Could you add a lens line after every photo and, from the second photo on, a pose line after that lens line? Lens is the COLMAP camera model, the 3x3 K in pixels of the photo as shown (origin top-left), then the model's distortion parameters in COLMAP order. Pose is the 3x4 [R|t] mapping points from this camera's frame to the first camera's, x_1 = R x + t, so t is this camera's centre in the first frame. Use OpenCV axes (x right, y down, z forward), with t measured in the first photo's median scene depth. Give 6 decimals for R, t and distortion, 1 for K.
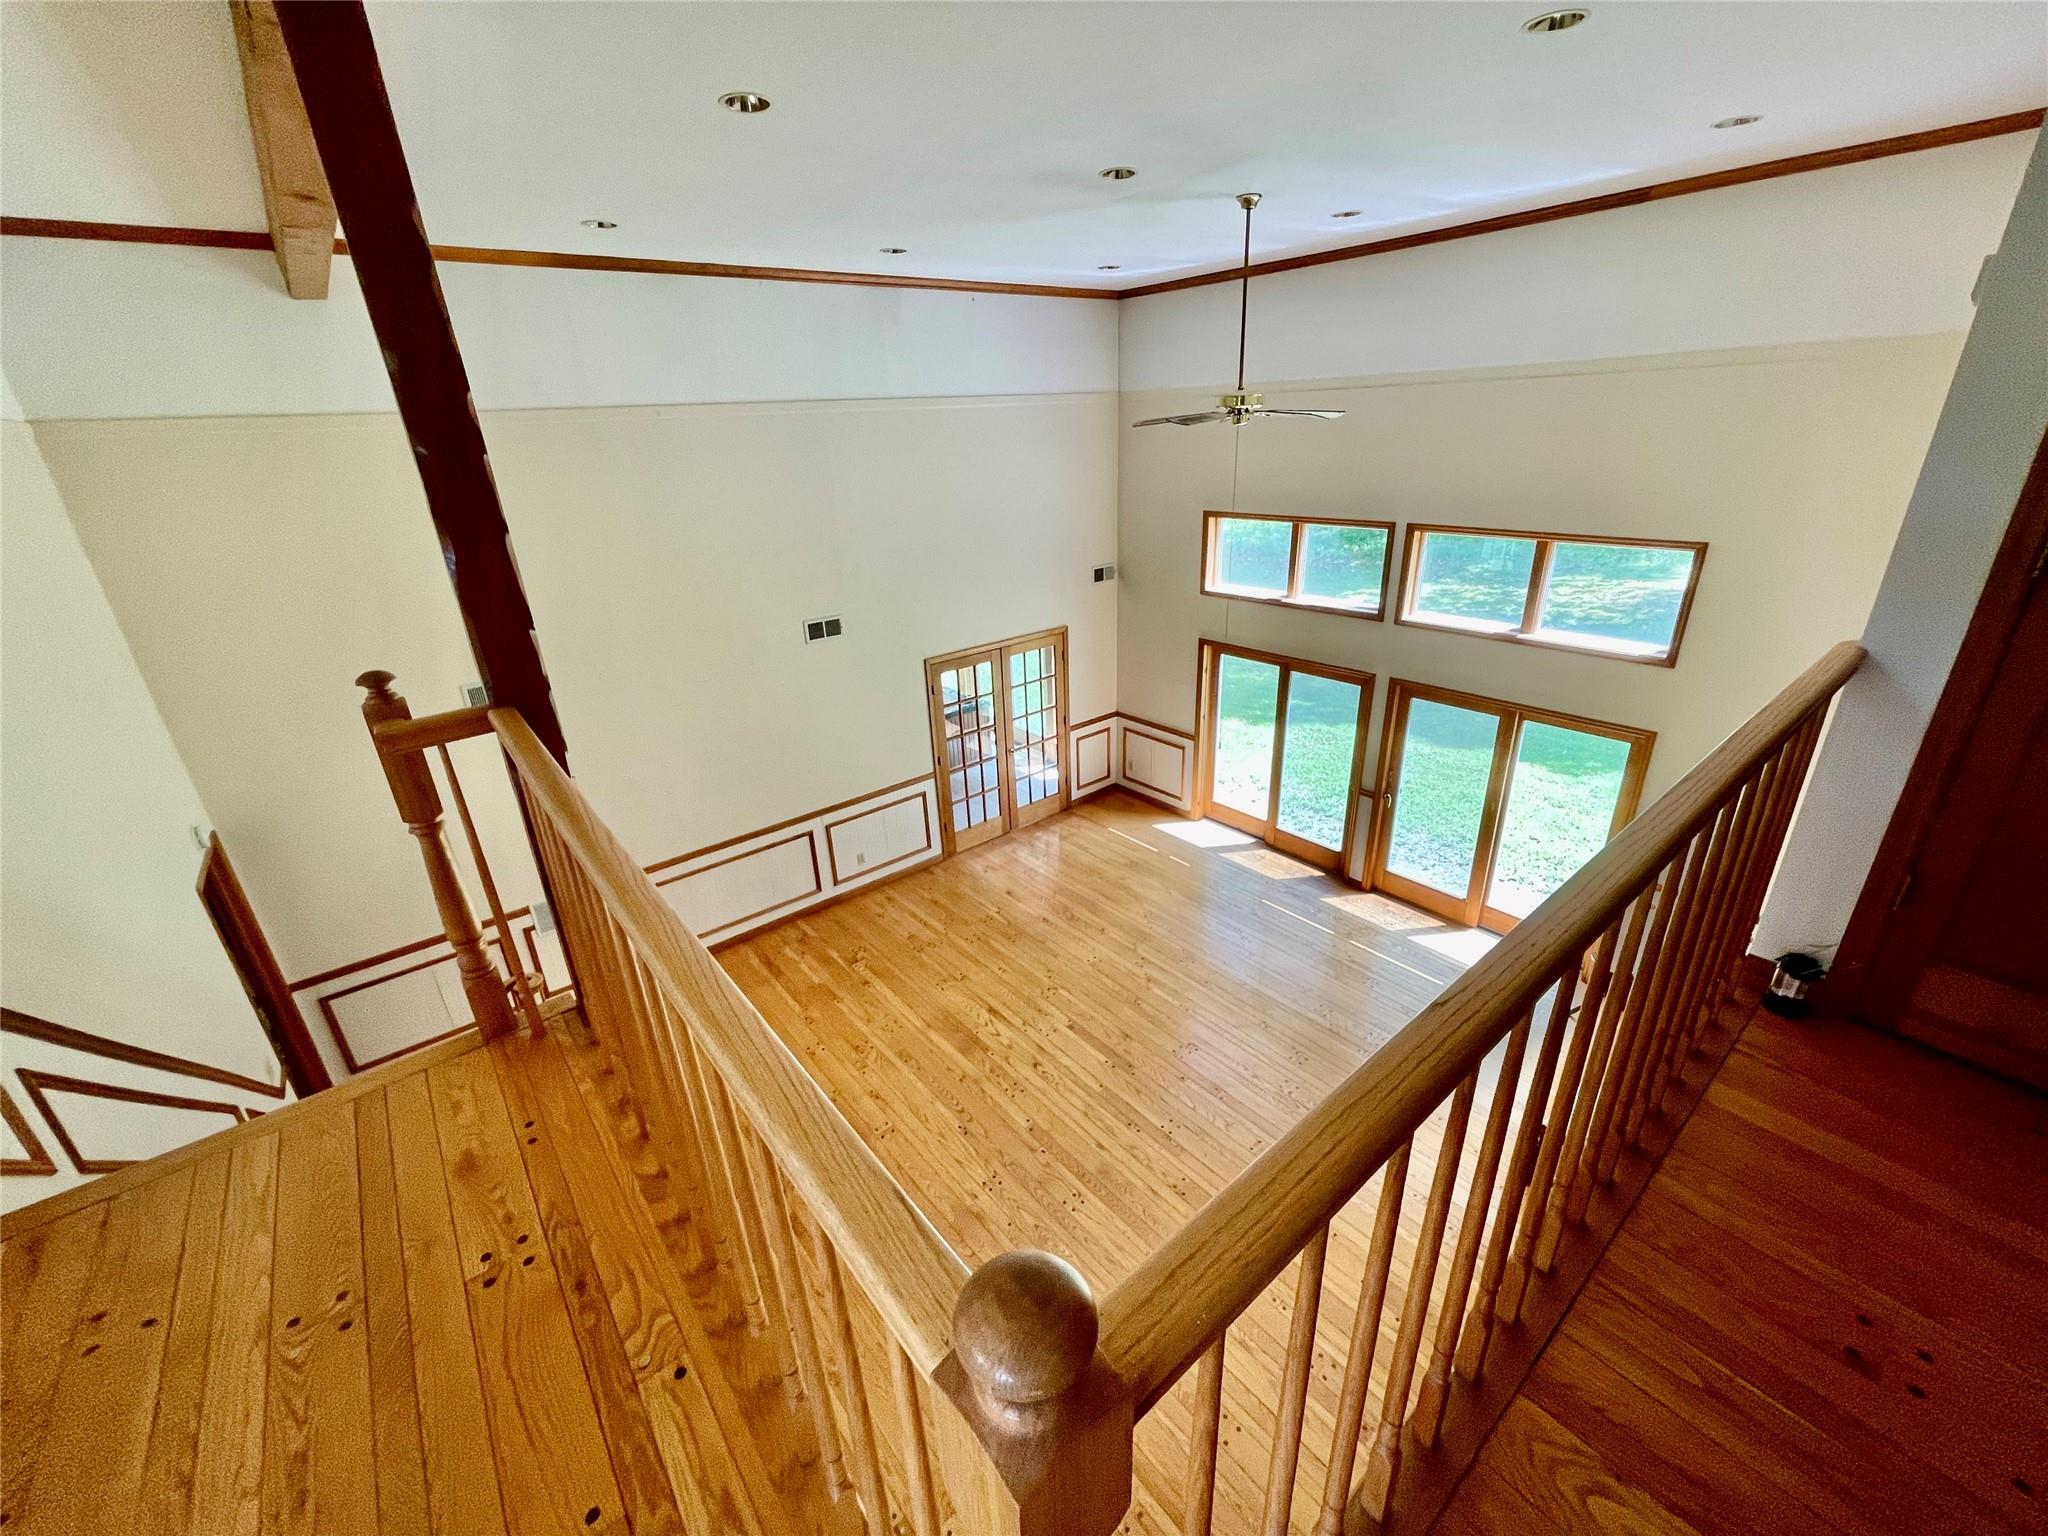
lens RADIAL K [[826.8, 0, 1026.5], [0, 826.8, 755.0], [0, 0, 1]] dist [-0.004554, 0.001769]
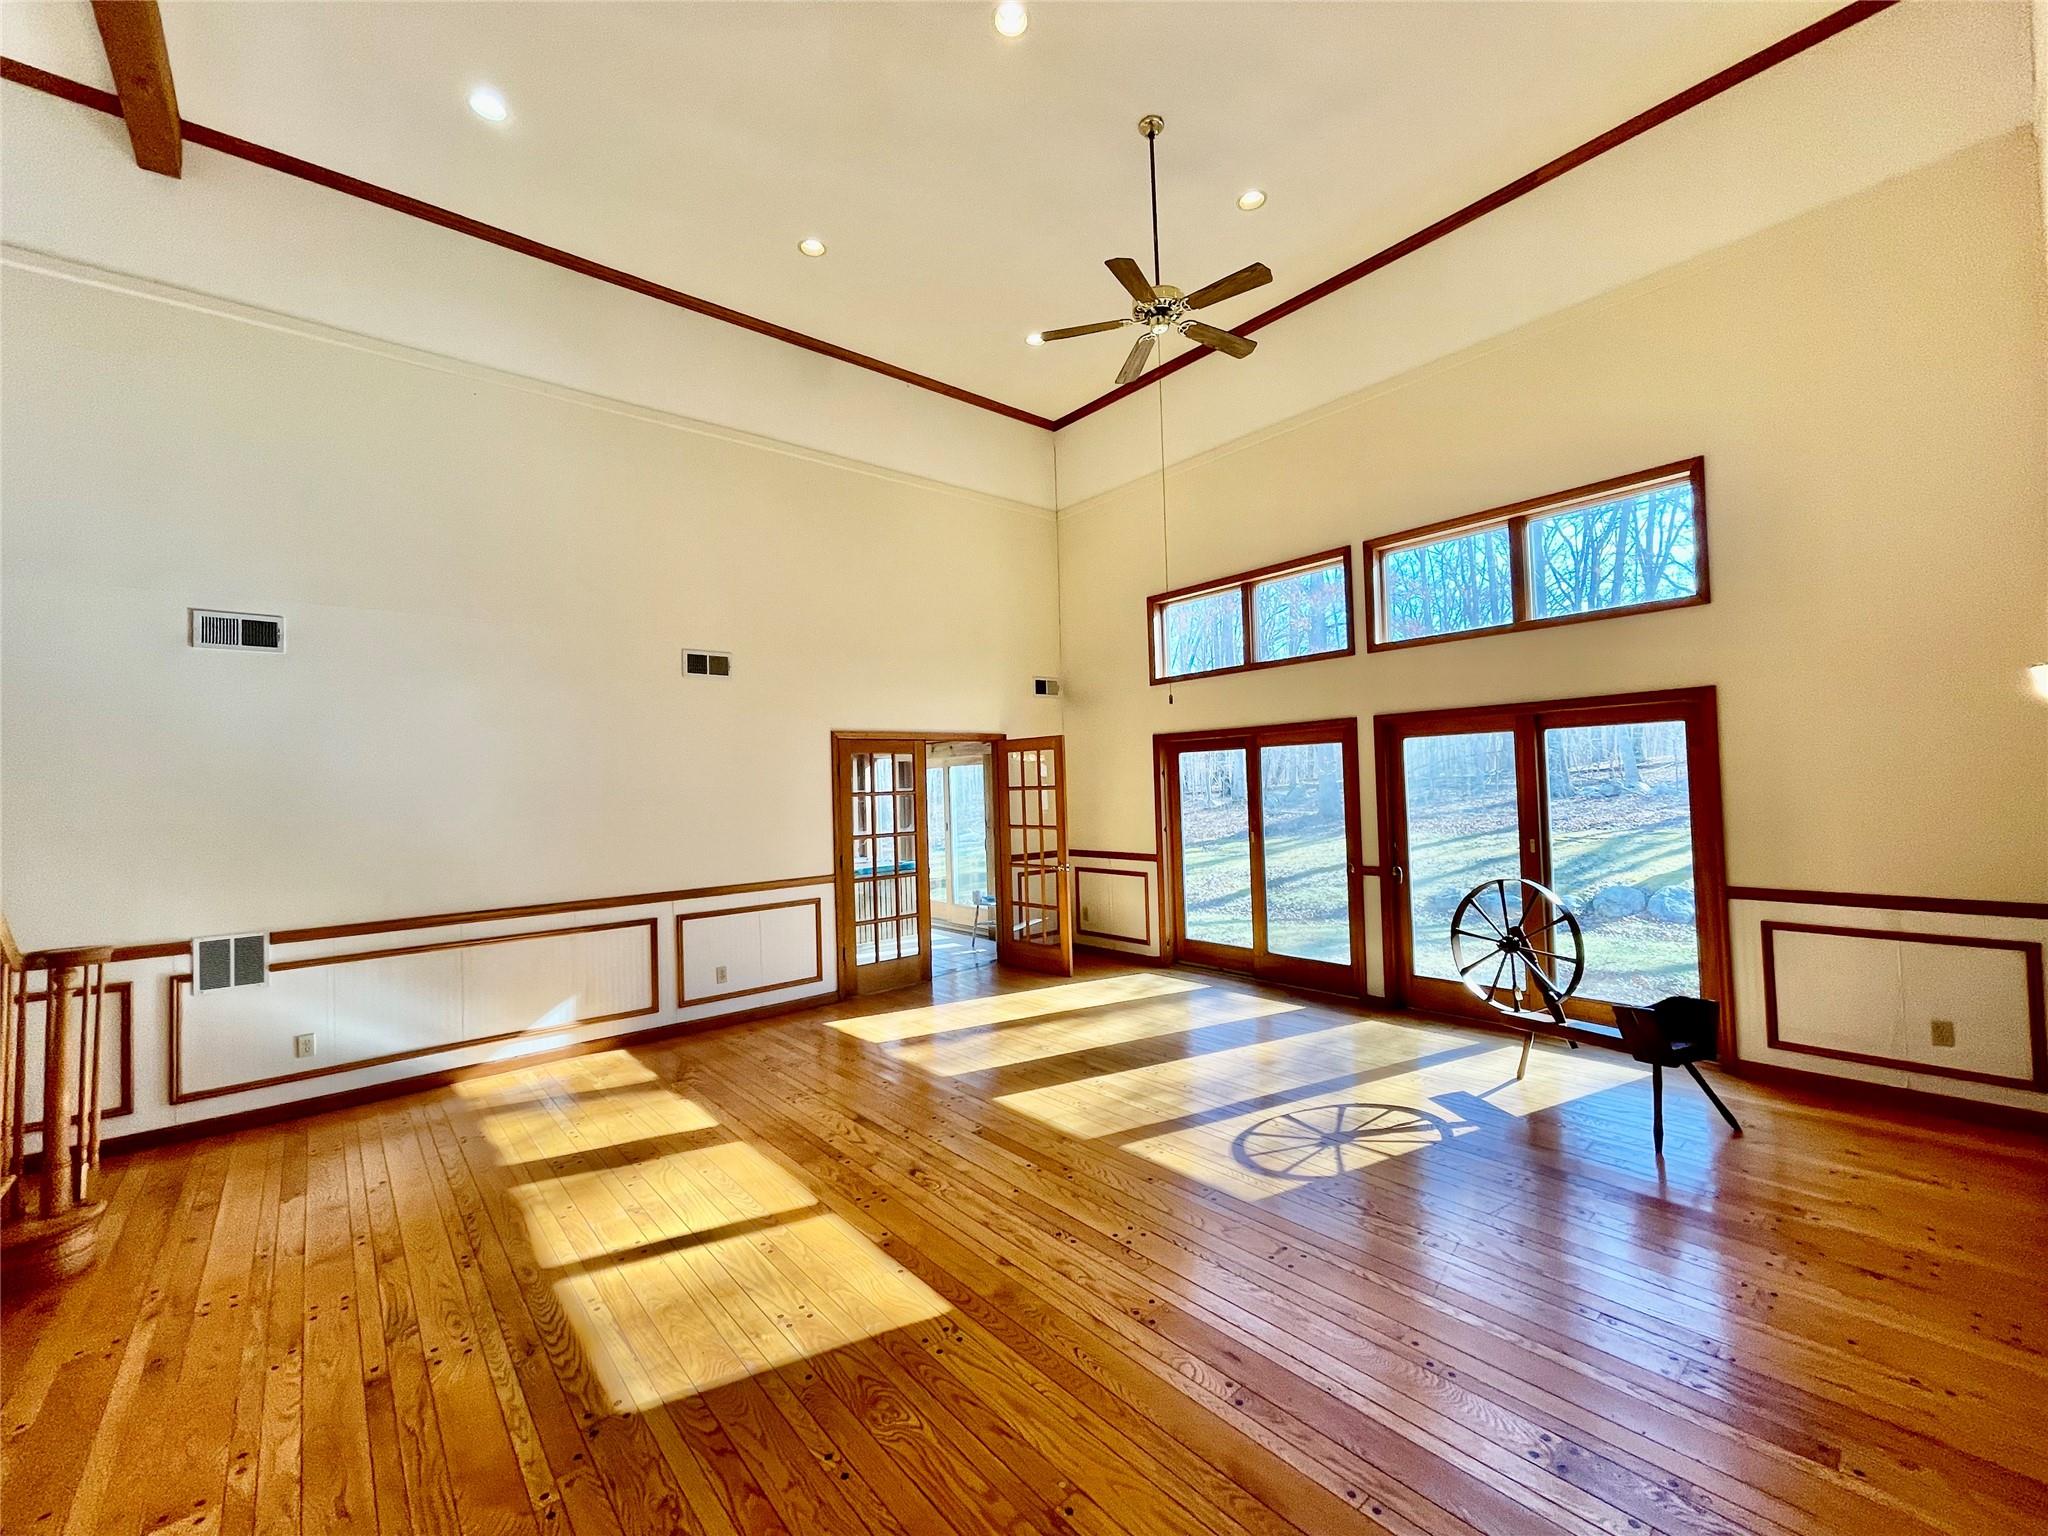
lens RADIAL K [[826.8, 0, 1030.9], [0, 826.8, 755.1], [0, 0, 1]] dist [-0.004554, 0.001769]
pose [[0.999526, 0.010133, 0.029076, 0.060530], [0.002678, 0.912120, -0.409914, 0.269112], [-0.030675, 0.409797, 0.911661, 0.240444]]
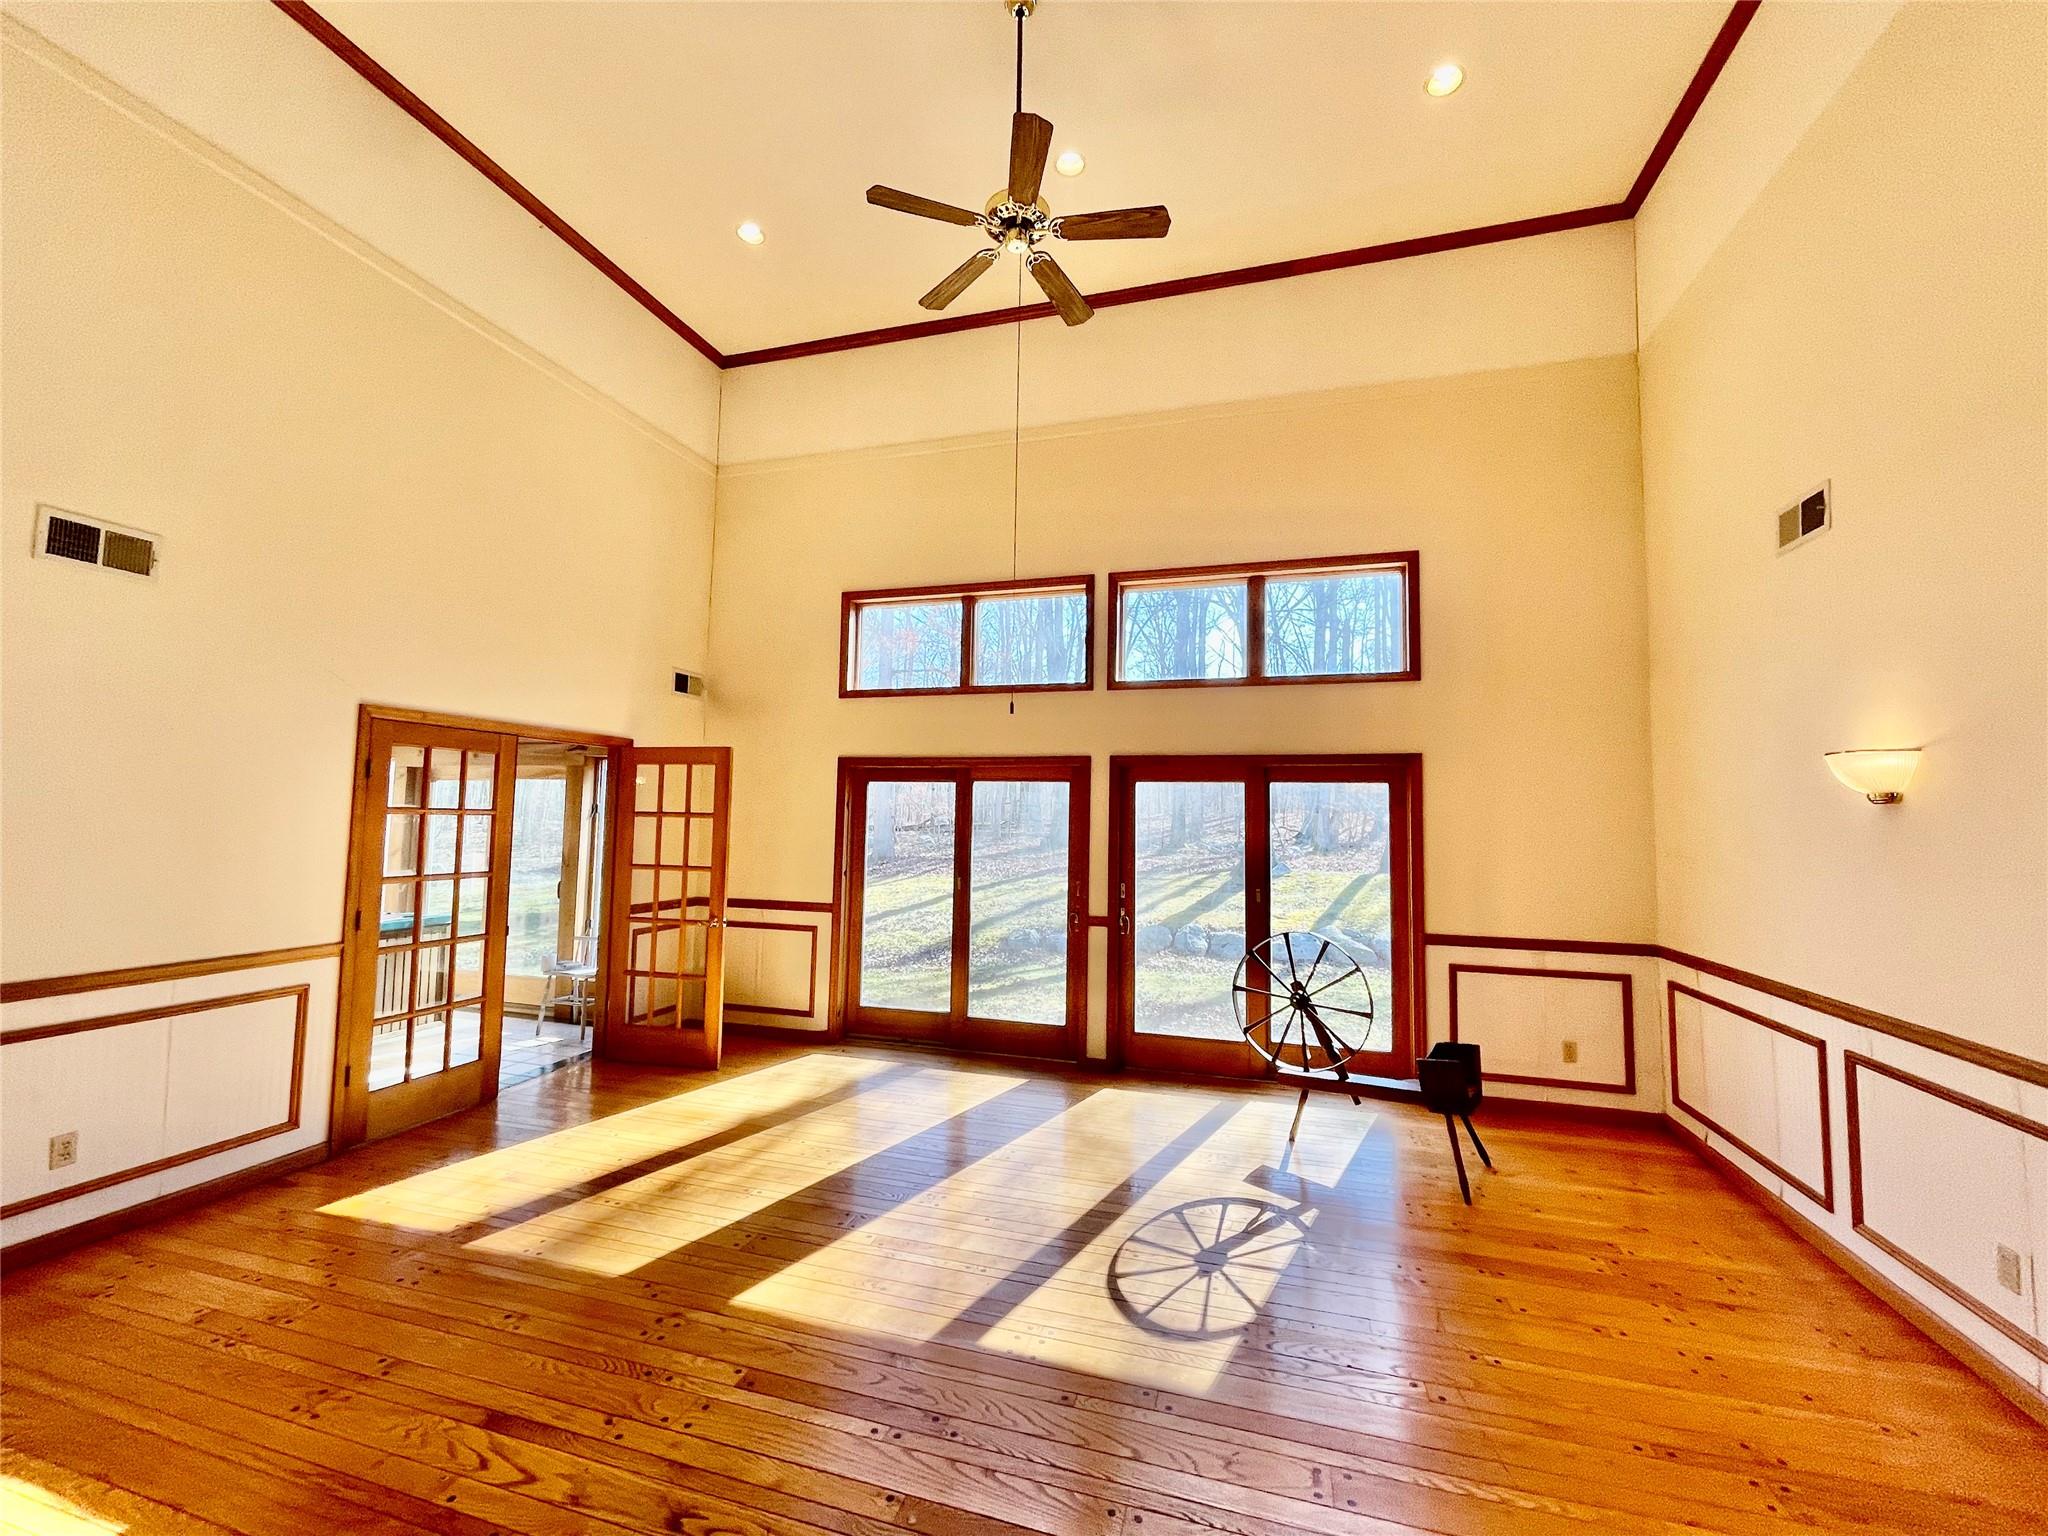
lens RADIAL K [[826.8, 0, 1025.5], [0, 826.8, 758.9], [0, 0, 1]] dist [-0.004554, 0.001769]
pose [[0.824653, 0.096834, 0.557288, -0.067702], [0.164983, 0.901219, -0.400731, 0.200156], [-0.541043, 0.422407, 0.727217, 0.435837]]
